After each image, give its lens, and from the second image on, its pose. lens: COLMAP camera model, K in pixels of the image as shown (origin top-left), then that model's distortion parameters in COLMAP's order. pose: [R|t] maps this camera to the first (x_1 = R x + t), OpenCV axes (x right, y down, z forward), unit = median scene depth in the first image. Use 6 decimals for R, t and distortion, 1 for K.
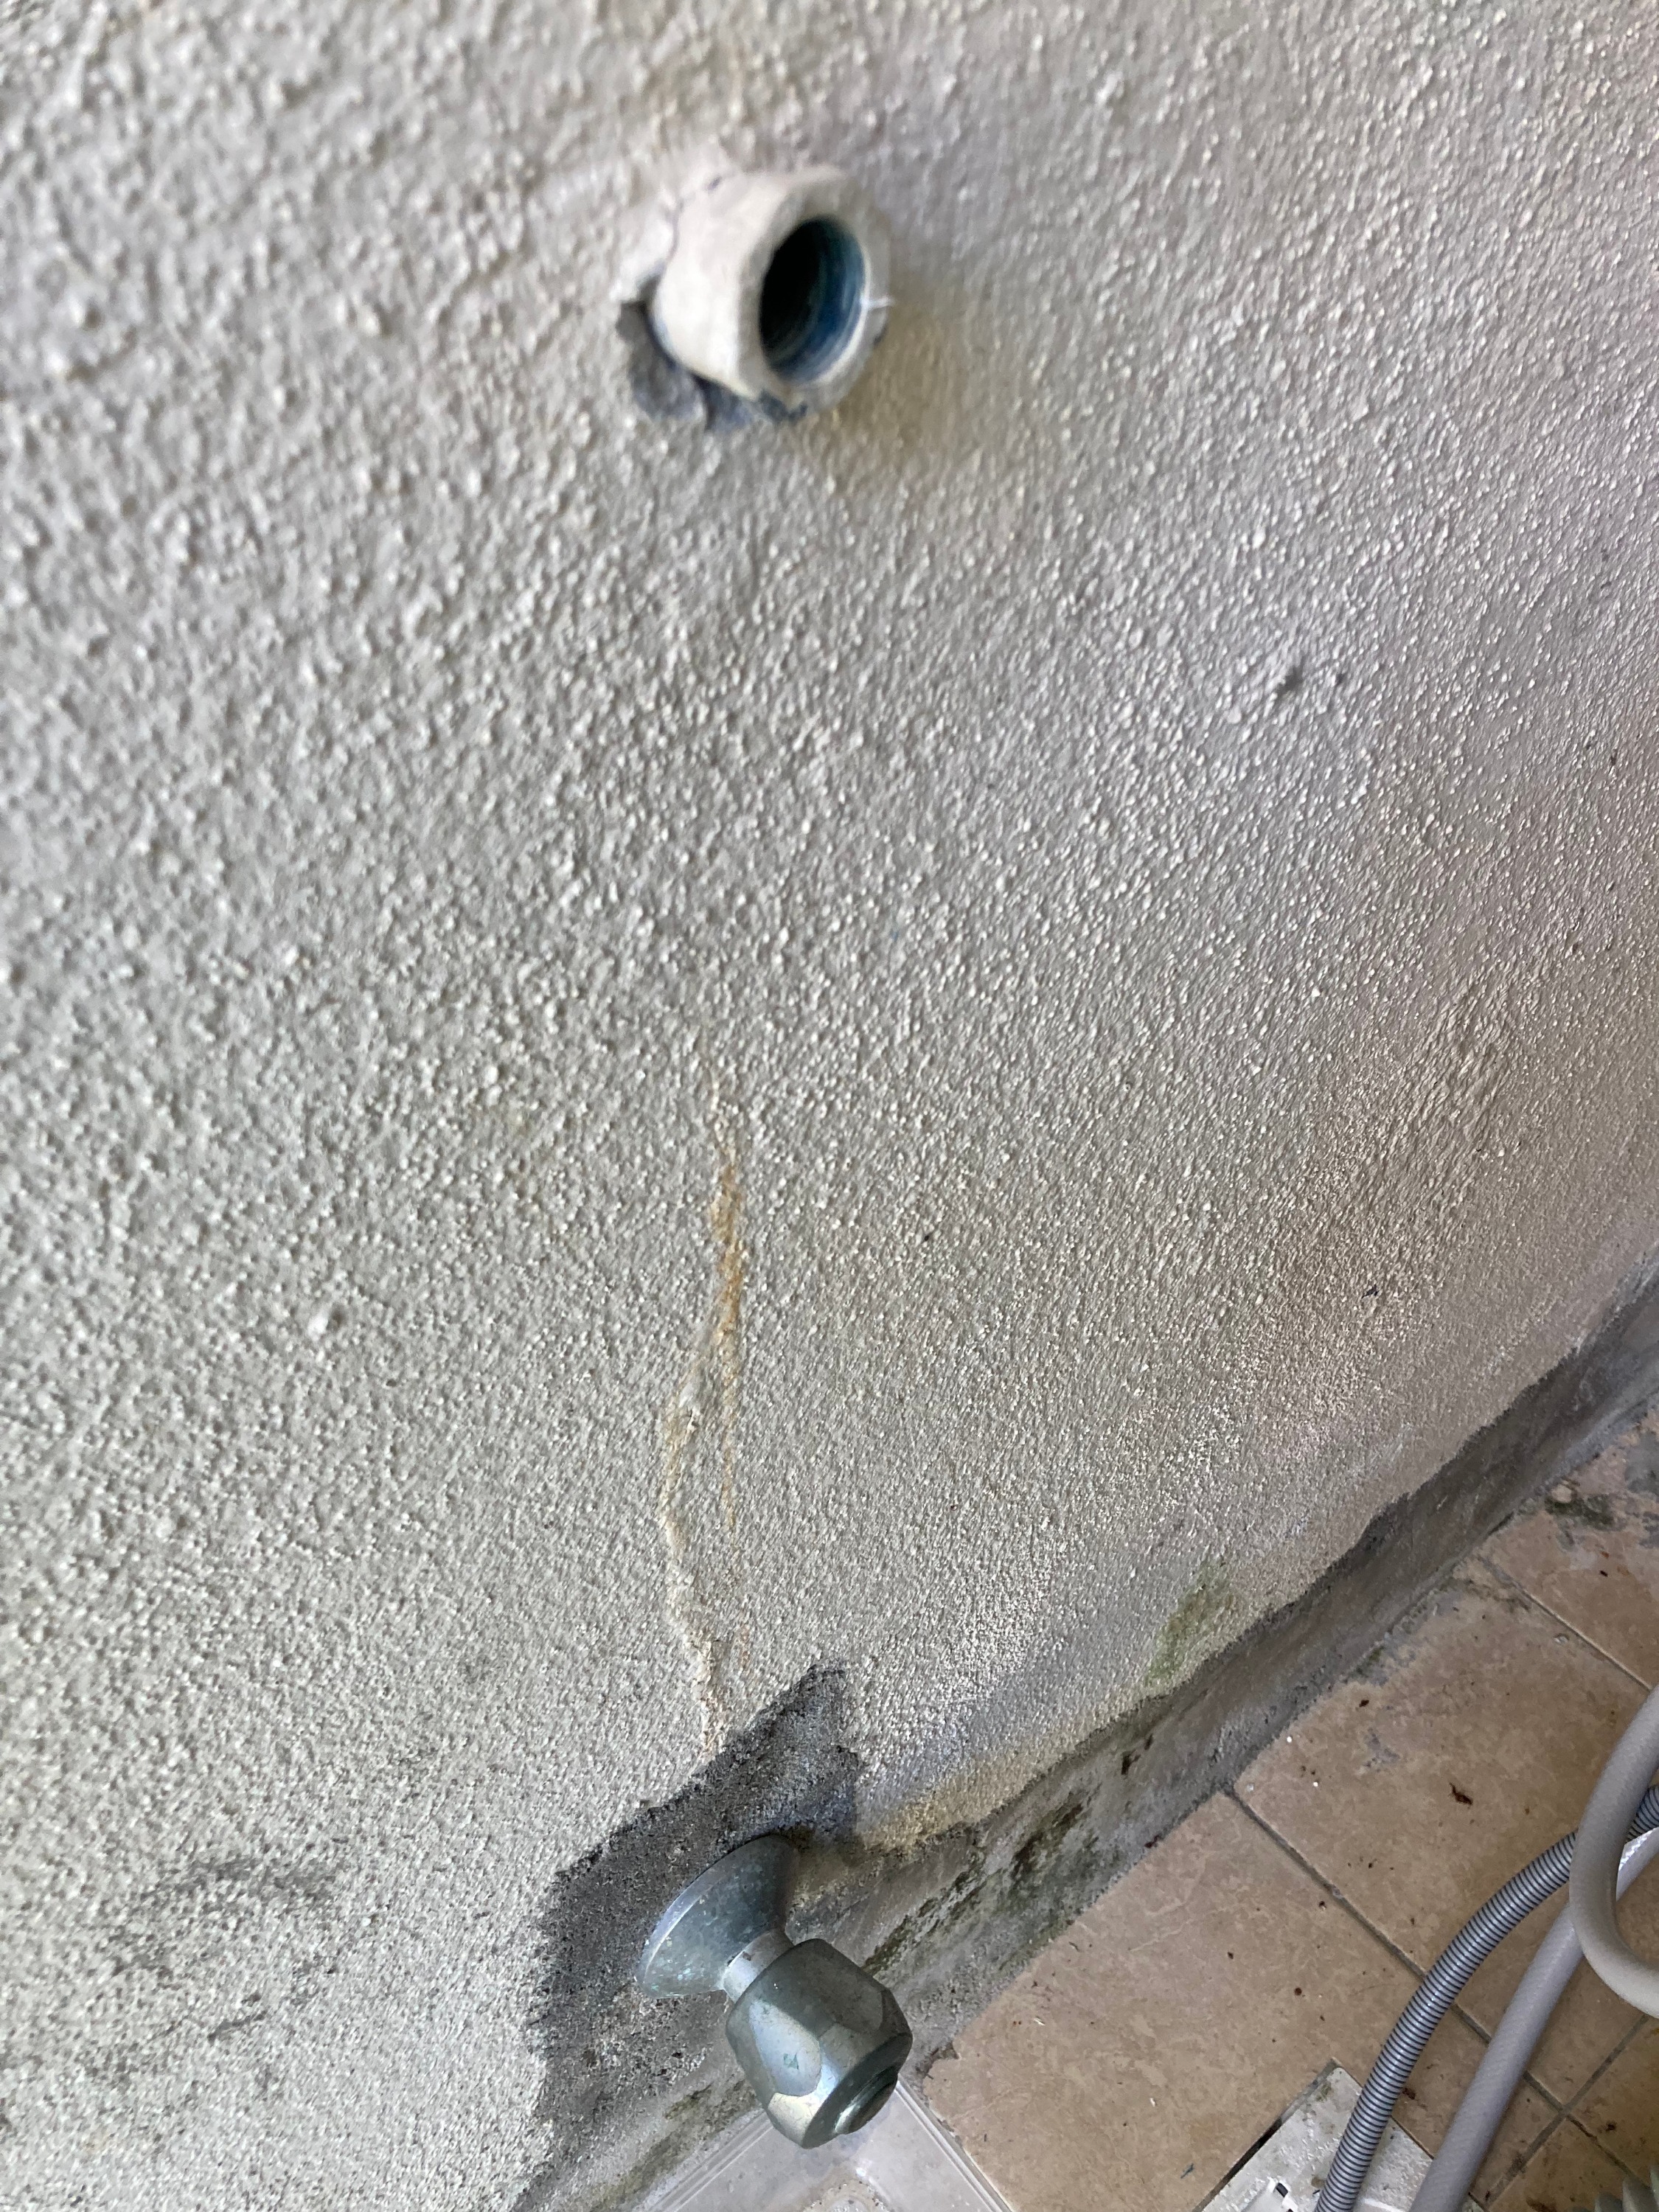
lens RADIAL K [[1813.8, 0, 835.1], [0, 1813.8, 1133.1], [0, 0, 1]] dist [0.007289, -0.006369]
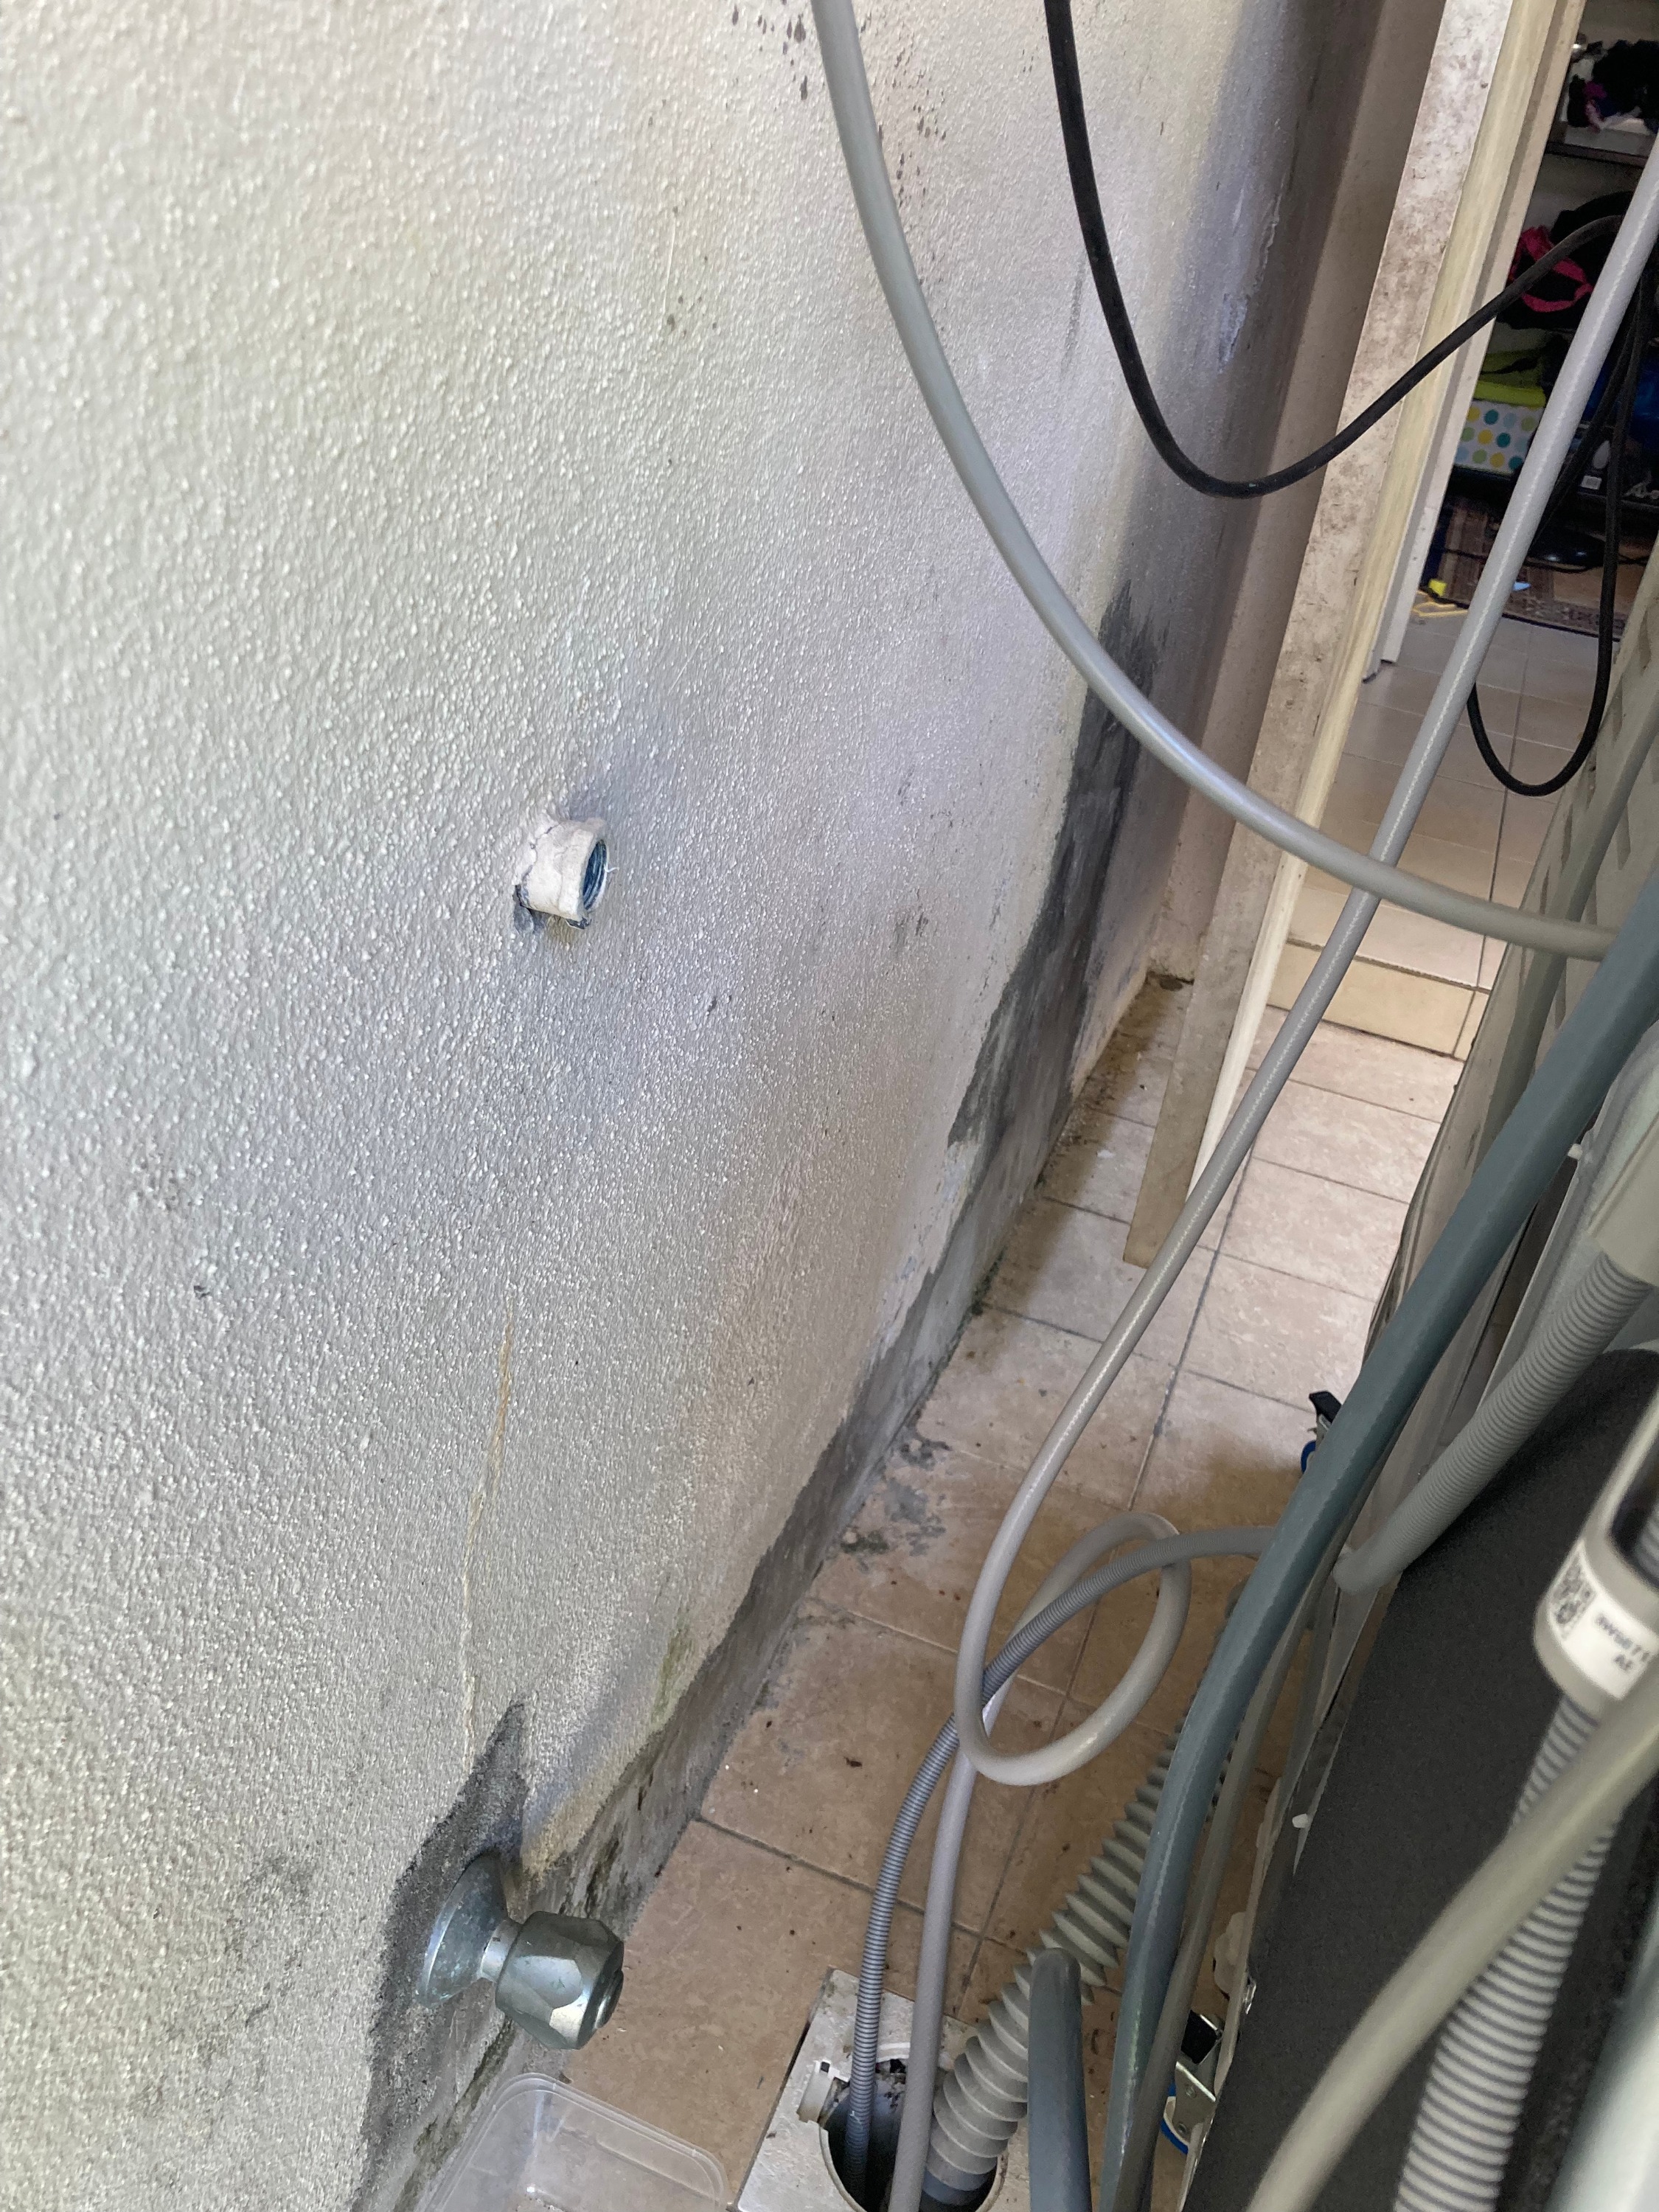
lens RADIAL K [[1813.8, 0, 831.3], [0, 1813.8, 1102.5], [0, 0, 1]] dist [0.007289, -0.006369]
pose [[0.863248, -0.158520, 0.479244, -0.637815], [0.235383, 0.966282, -0.104370, 0.073762], [-0.446540, 0.202903, 0.871454, -0.721495]]
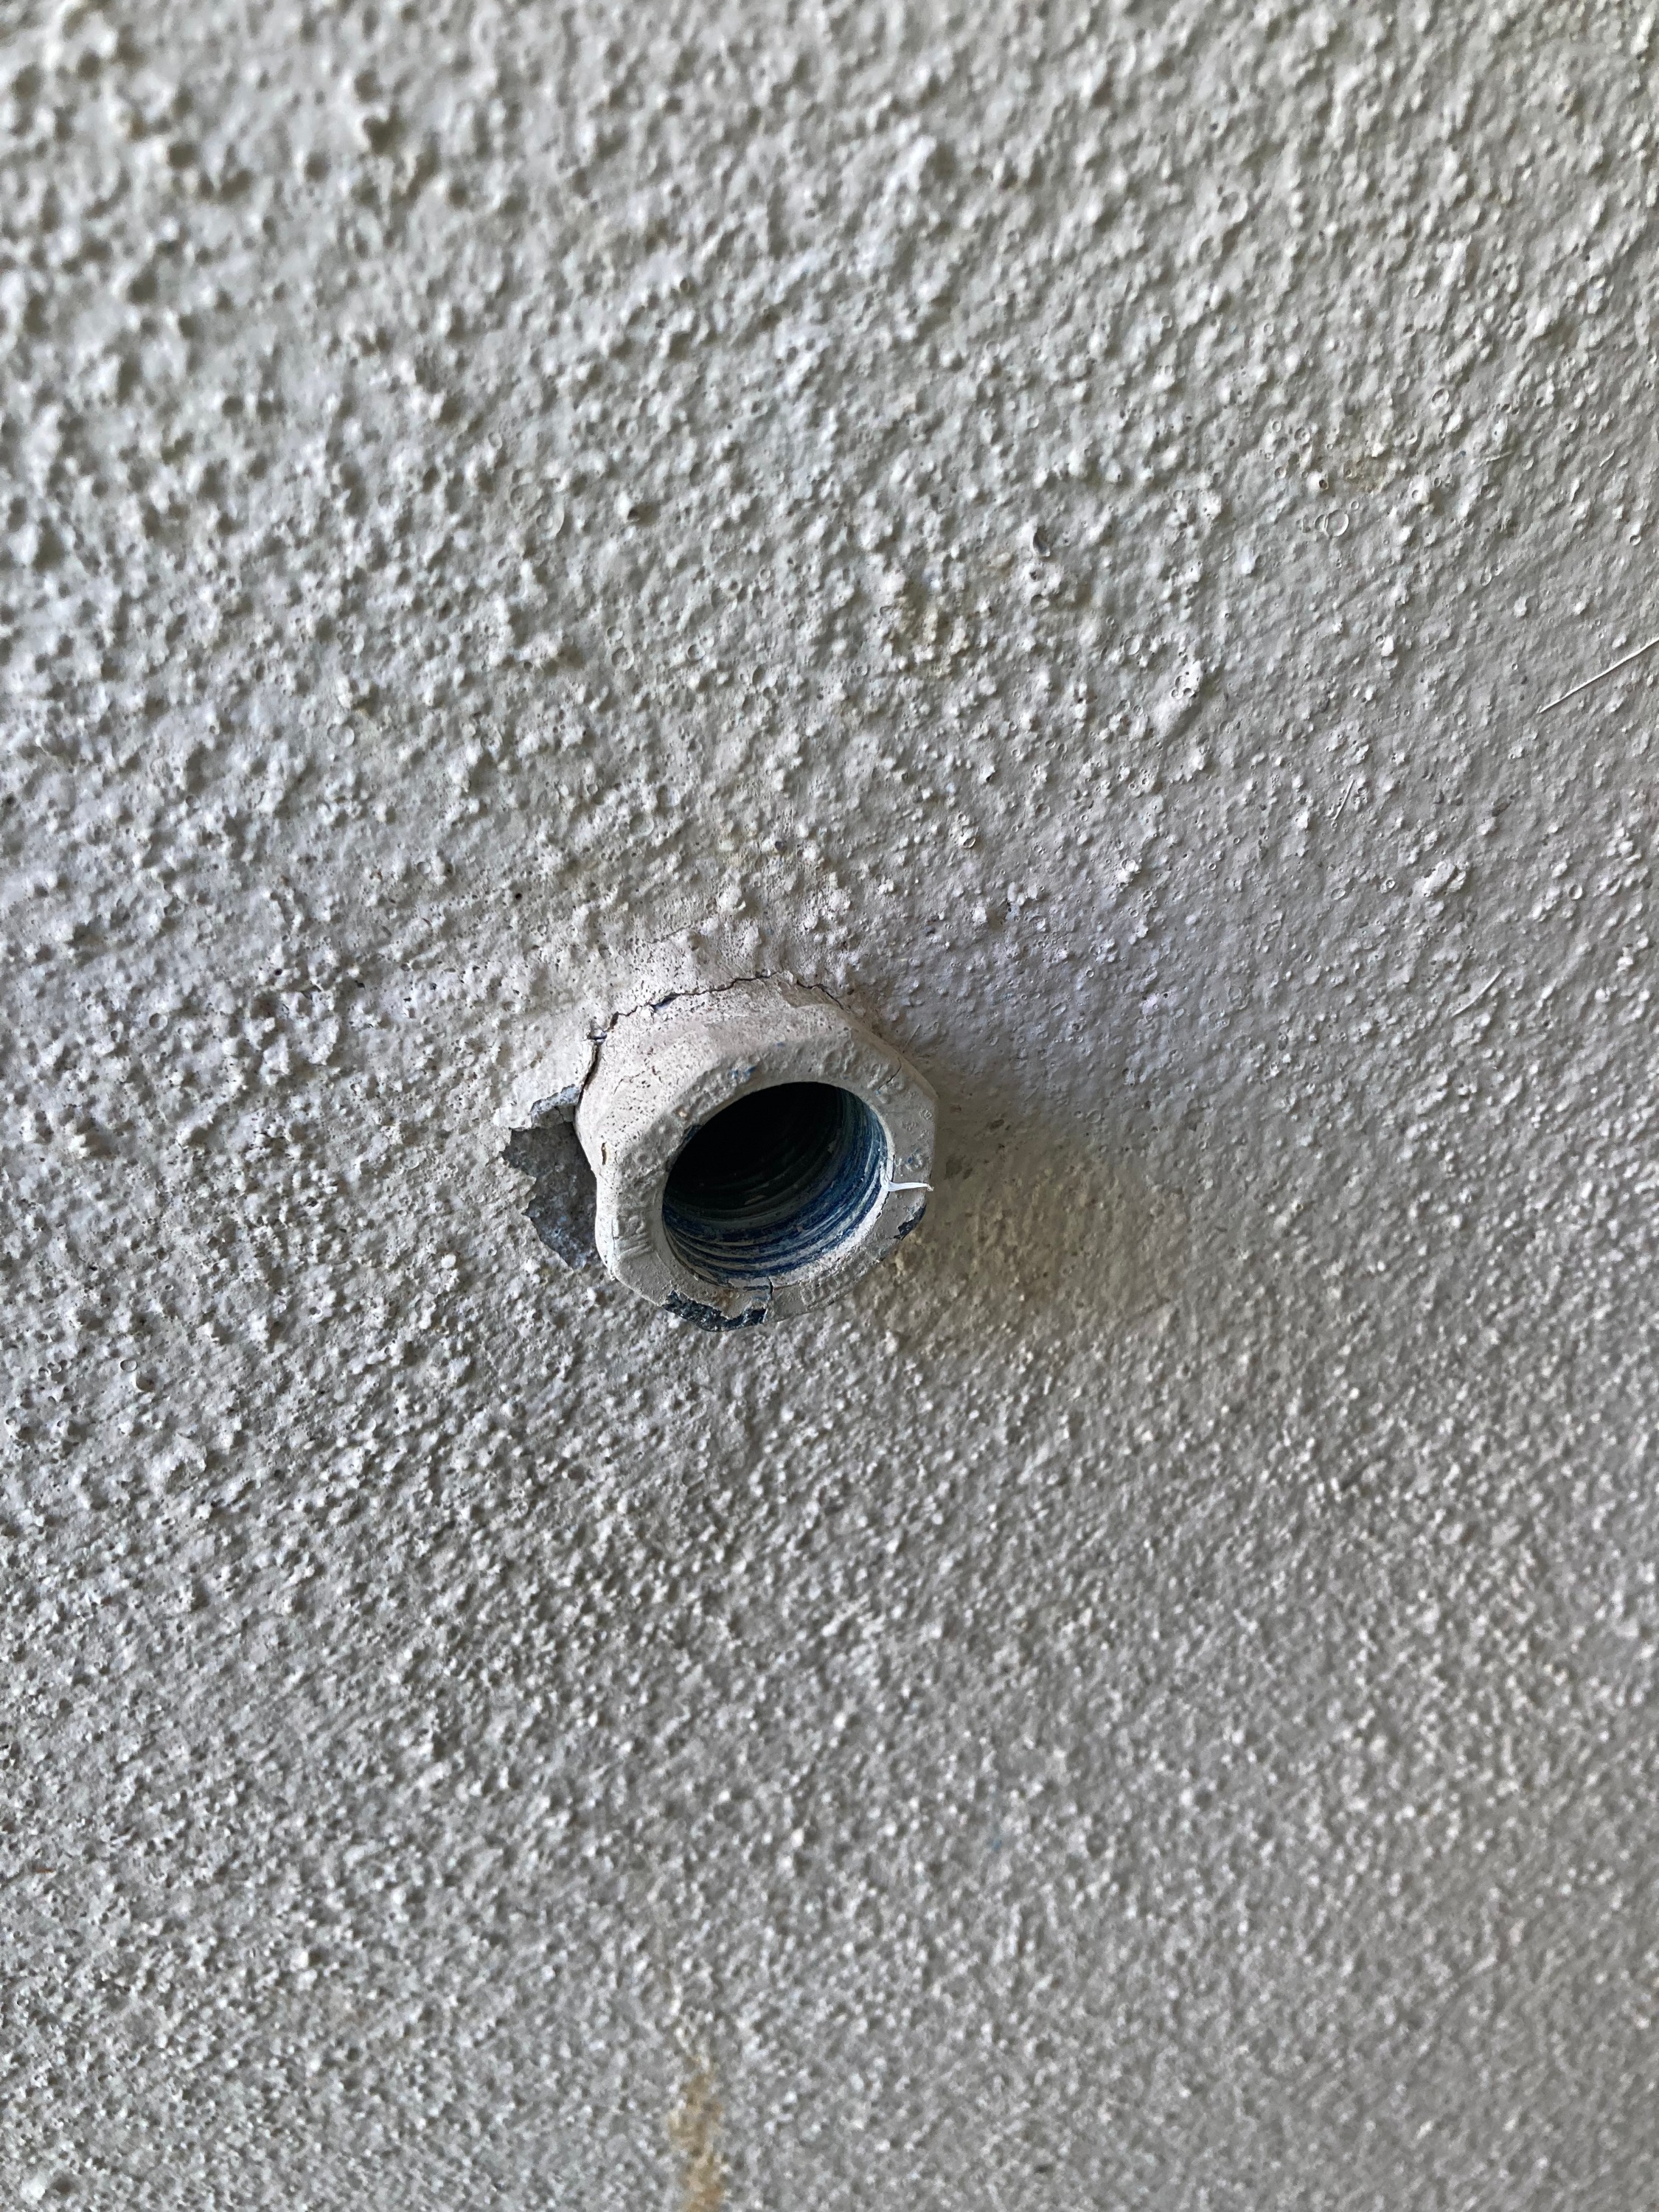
lens RADIAL K [[1813.8, 0, 834.6], [0, 1813.8, 1126.8], [0, 0, 1]] dist [0.007289, -0.006369]
pose [[0.911449, 0.225179, -0.344318, 0.169127], [-0.273049, 0.957112, -0.096857, -0.315453], [0.307740, 0.182296, 0.933844, 0.296420]]
